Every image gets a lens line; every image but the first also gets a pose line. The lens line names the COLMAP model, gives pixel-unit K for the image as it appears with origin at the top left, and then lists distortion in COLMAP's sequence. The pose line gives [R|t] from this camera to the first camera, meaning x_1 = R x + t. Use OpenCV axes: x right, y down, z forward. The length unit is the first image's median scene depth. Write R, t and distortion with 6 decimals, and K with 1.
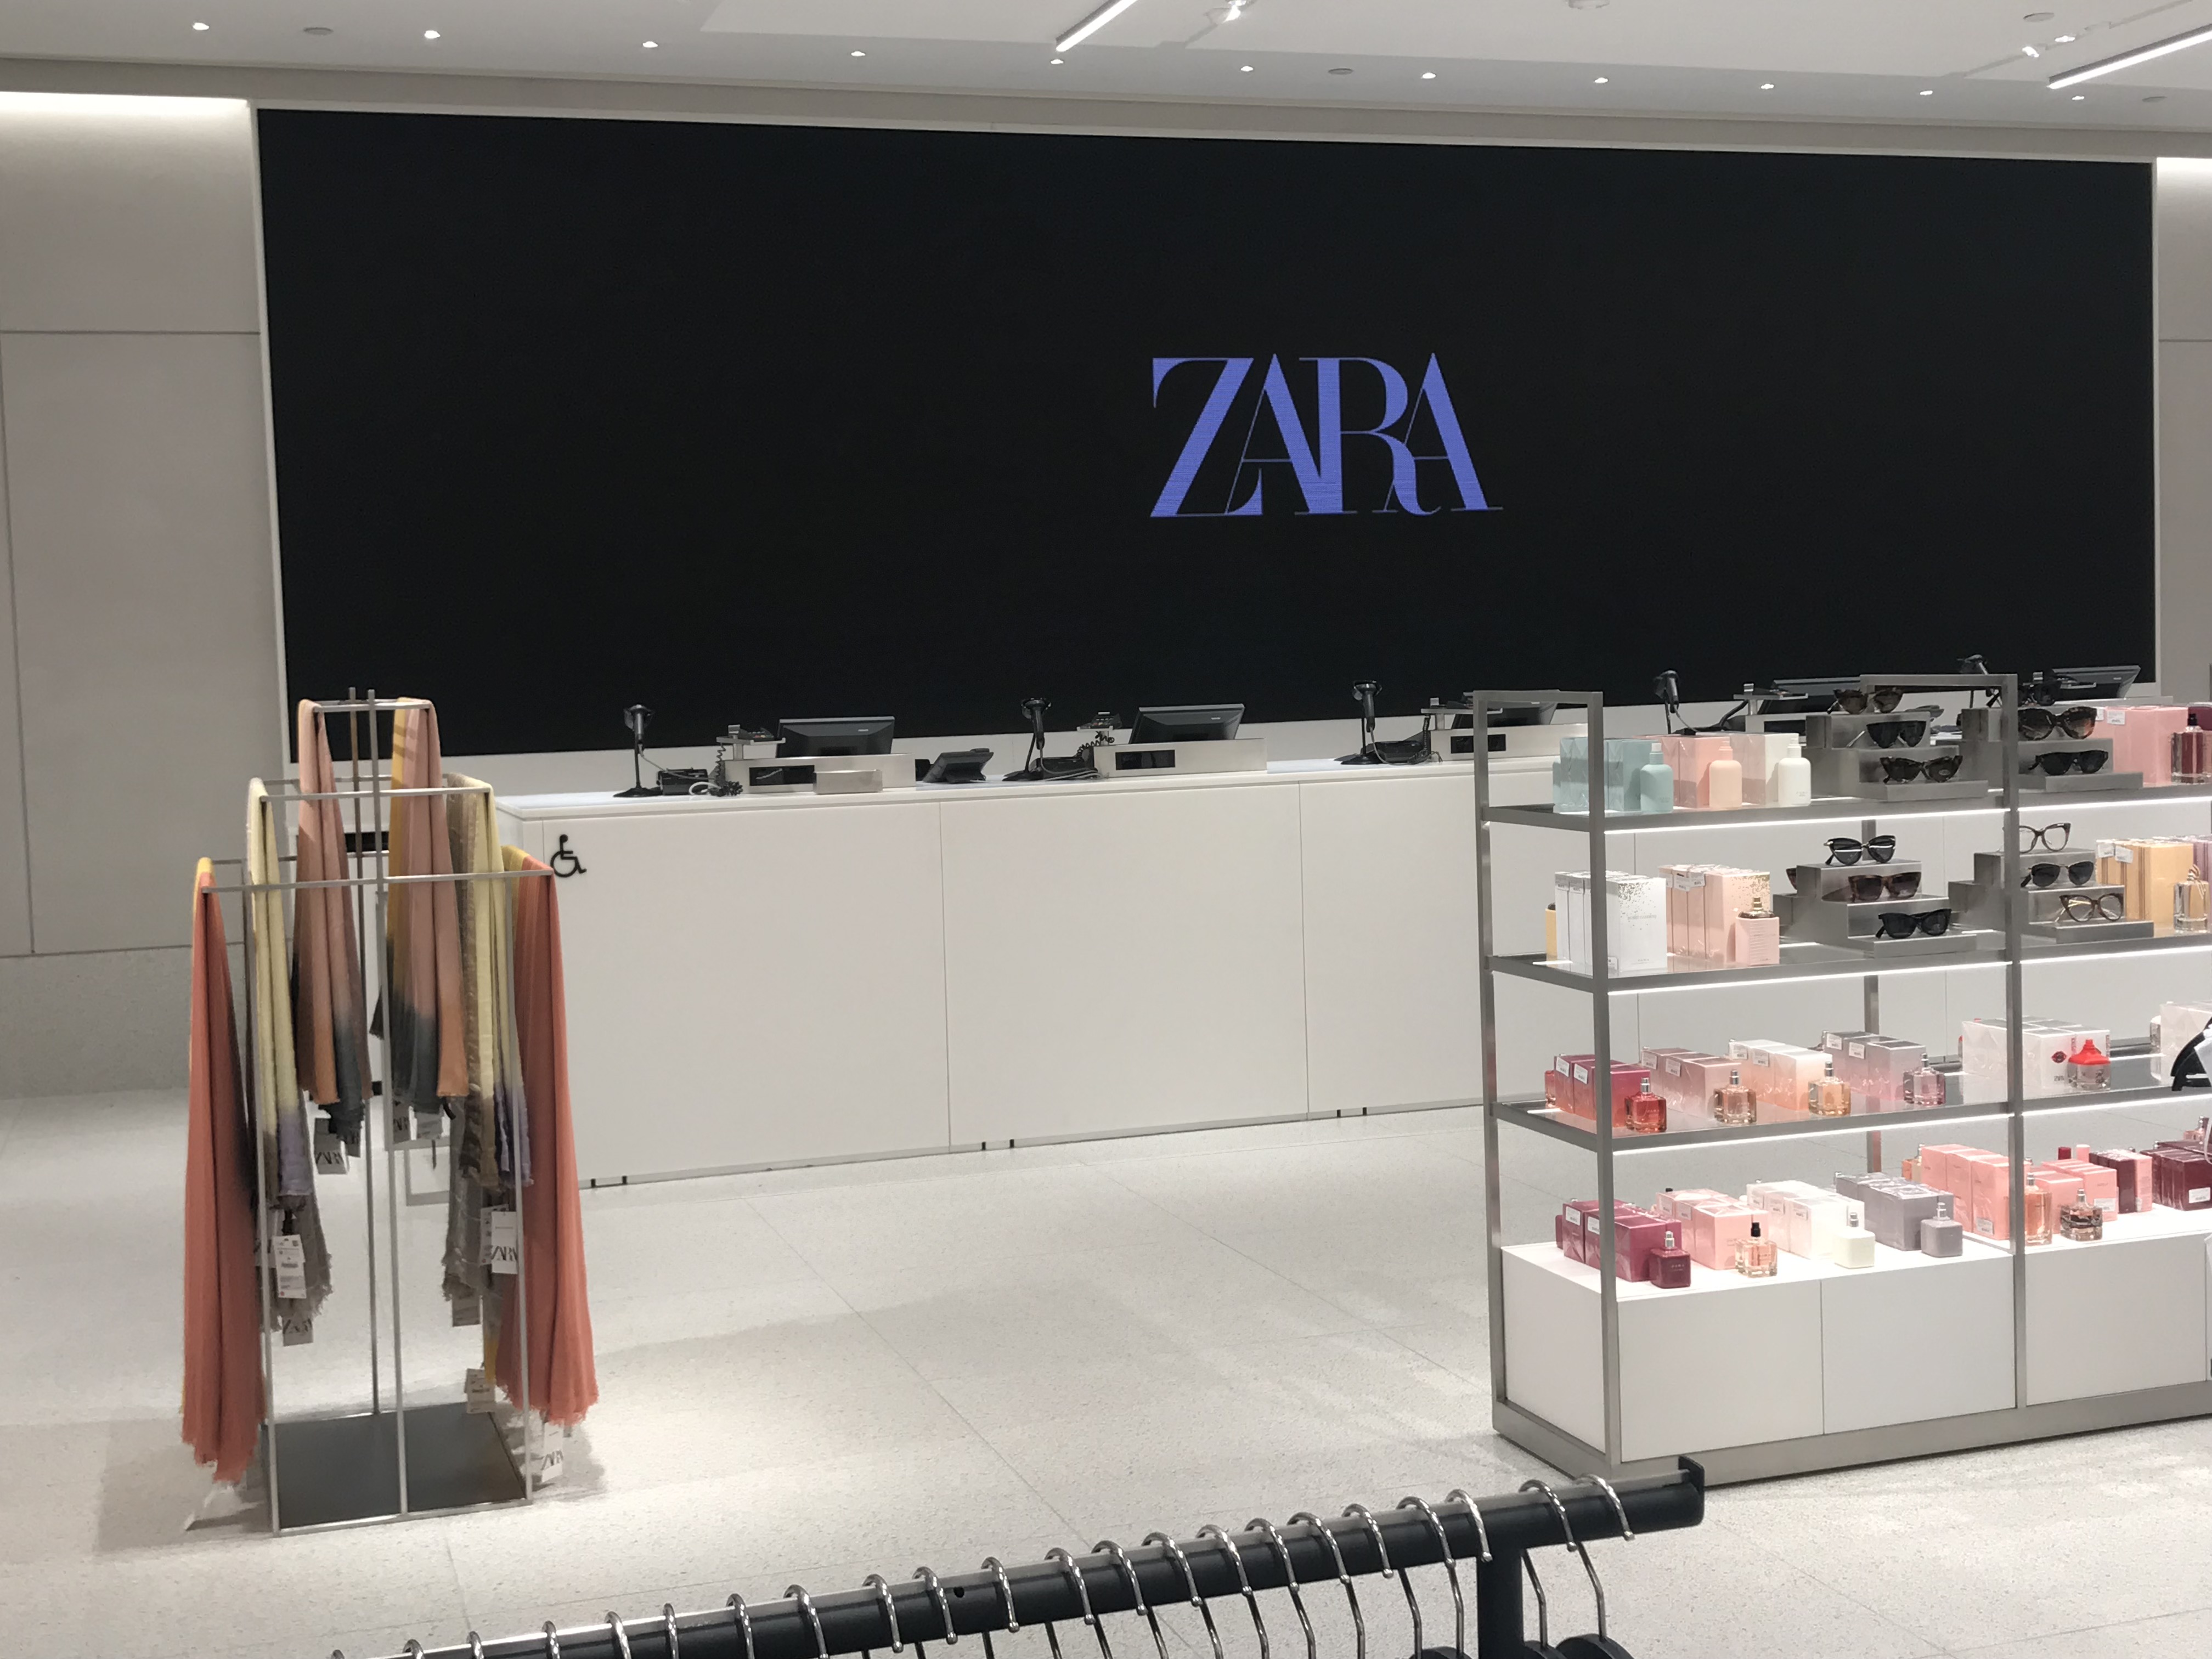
lens RADIAL K [[2701.1, 0, 1082.9], [0, 2701.1, 818.6], [0, 0, 1]] dist [0.124639, -0.414262]
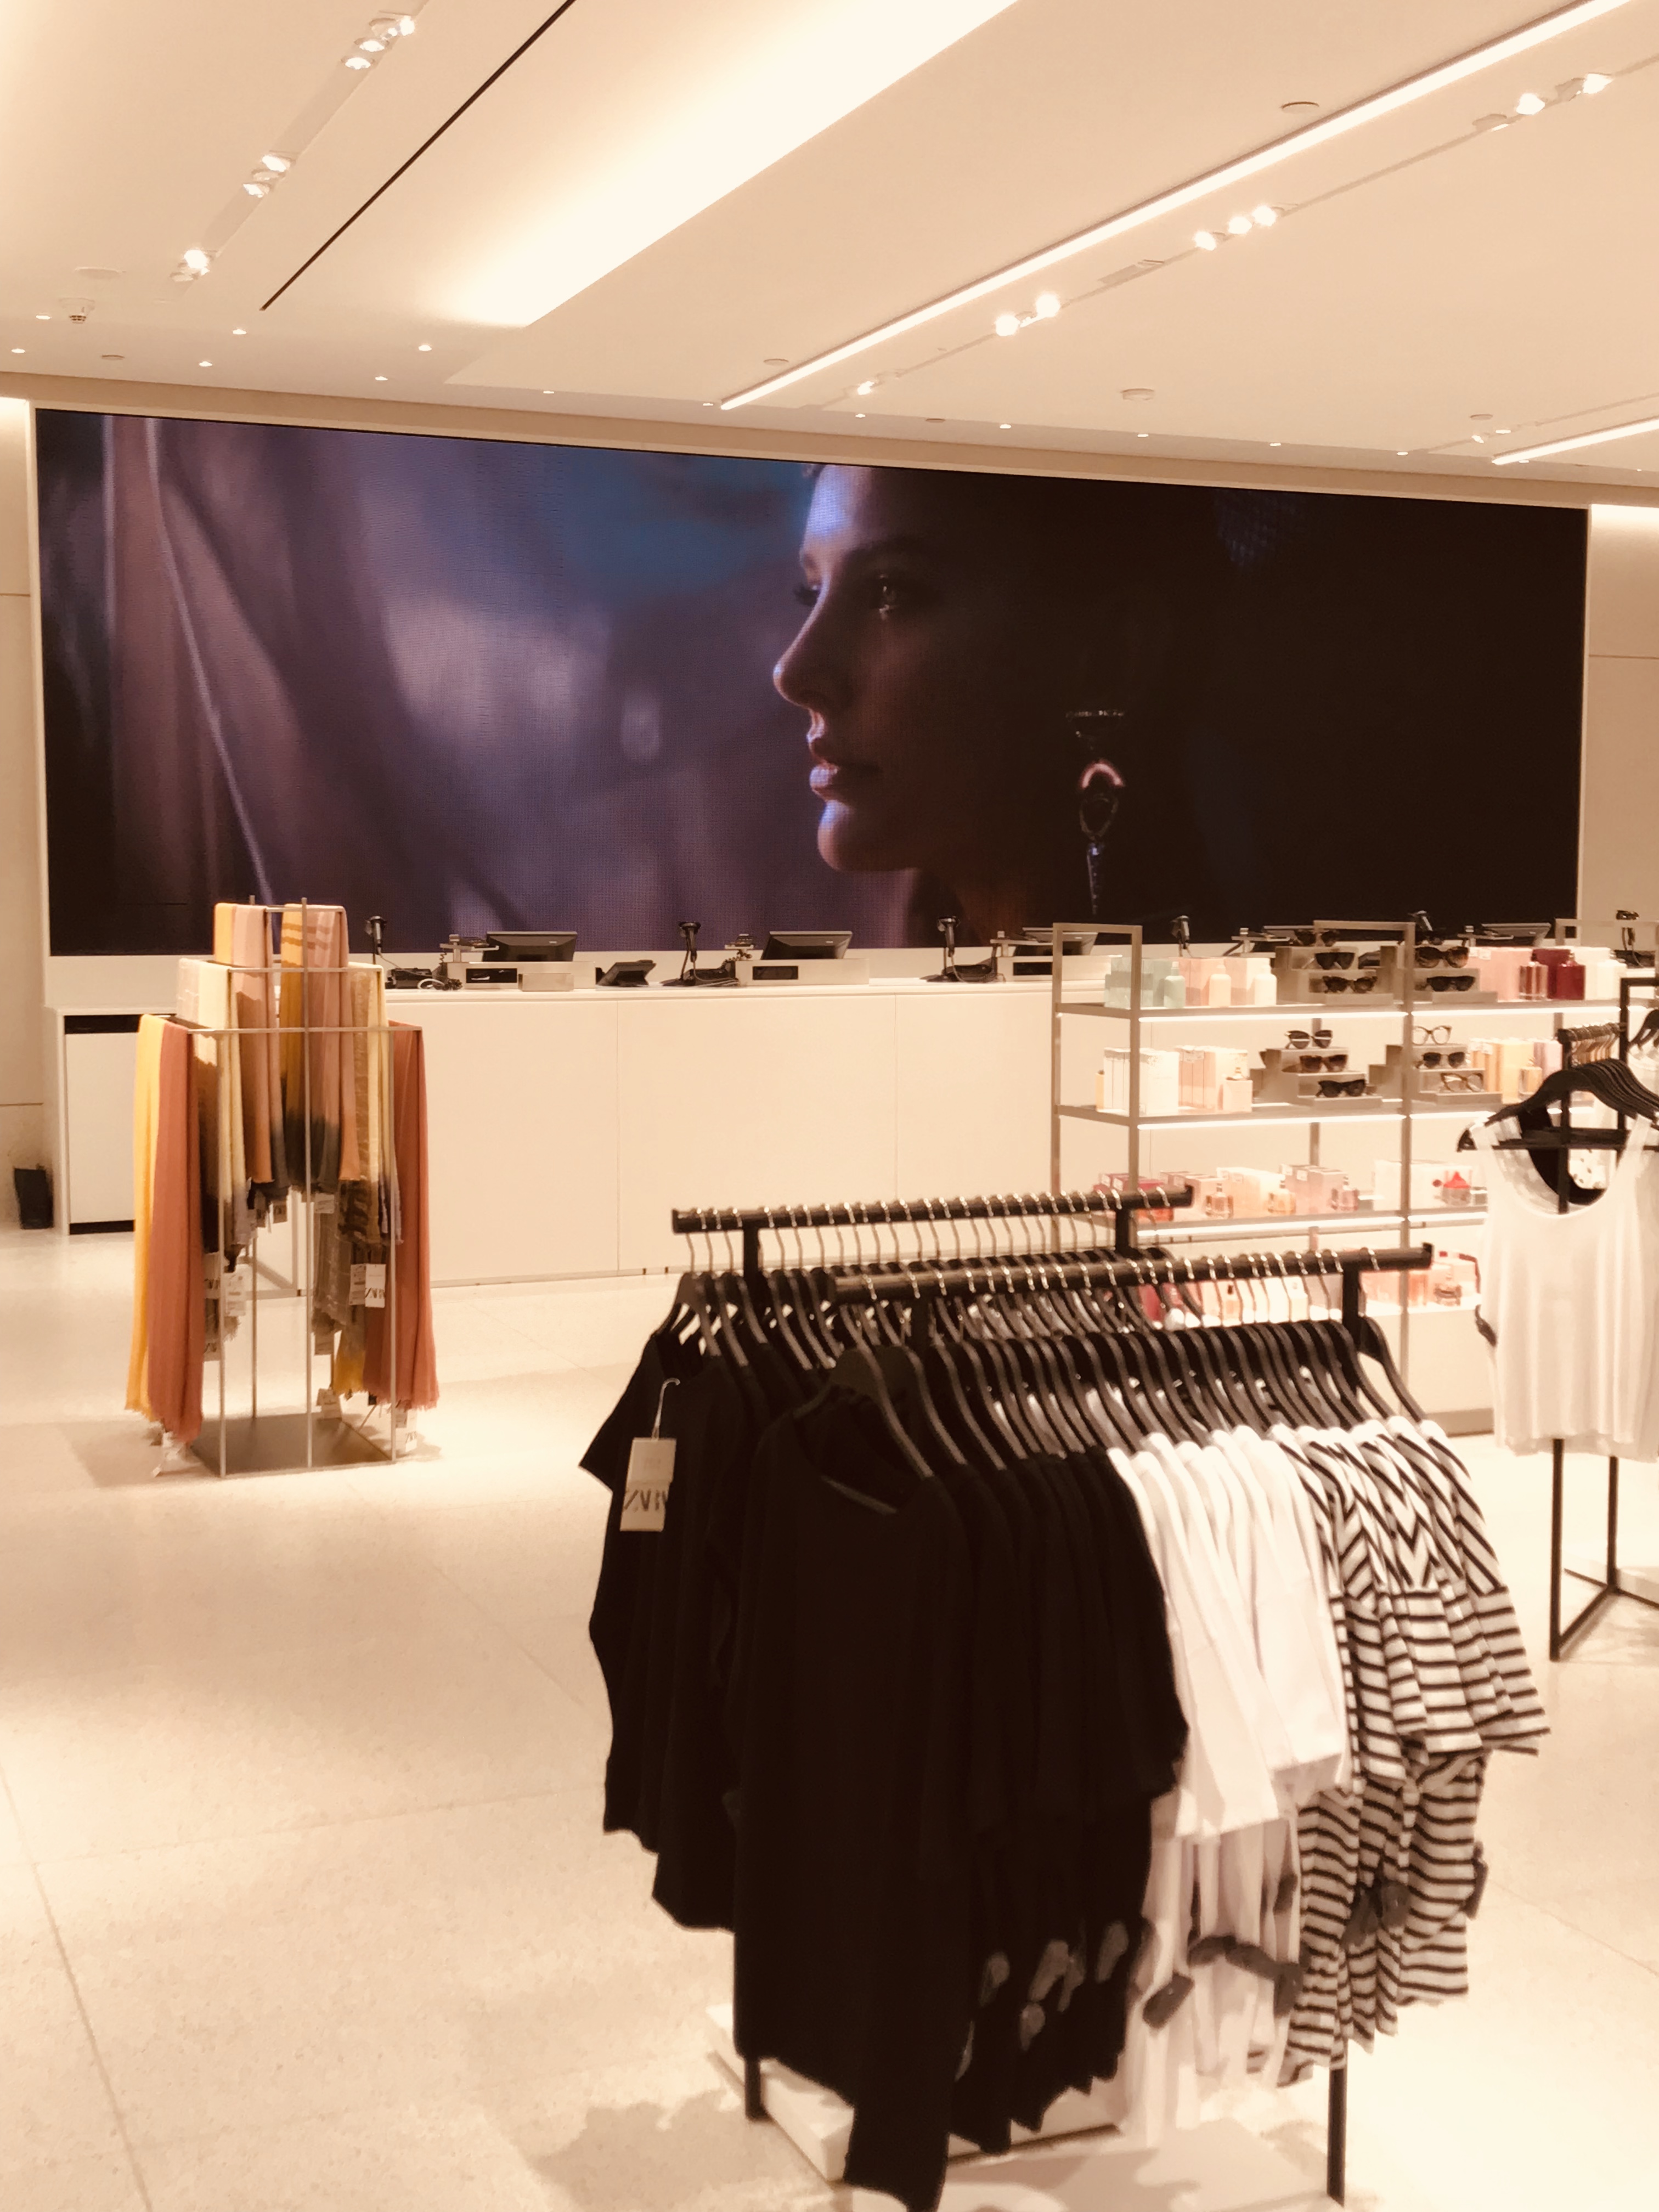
lens RADIAL K [[2688.2, 0, 829.5], [0, 2688.2, 1106.0], [0, 0, 1]] dist [0.234896, -1.072783]
pose [[0.995980, 0.025615, 0.085835, -0.097351], [-0.027323, 0.999450, 0.018779, 0.027127], [-0.085306, -0.021049, 0.996132, -0.436363]]
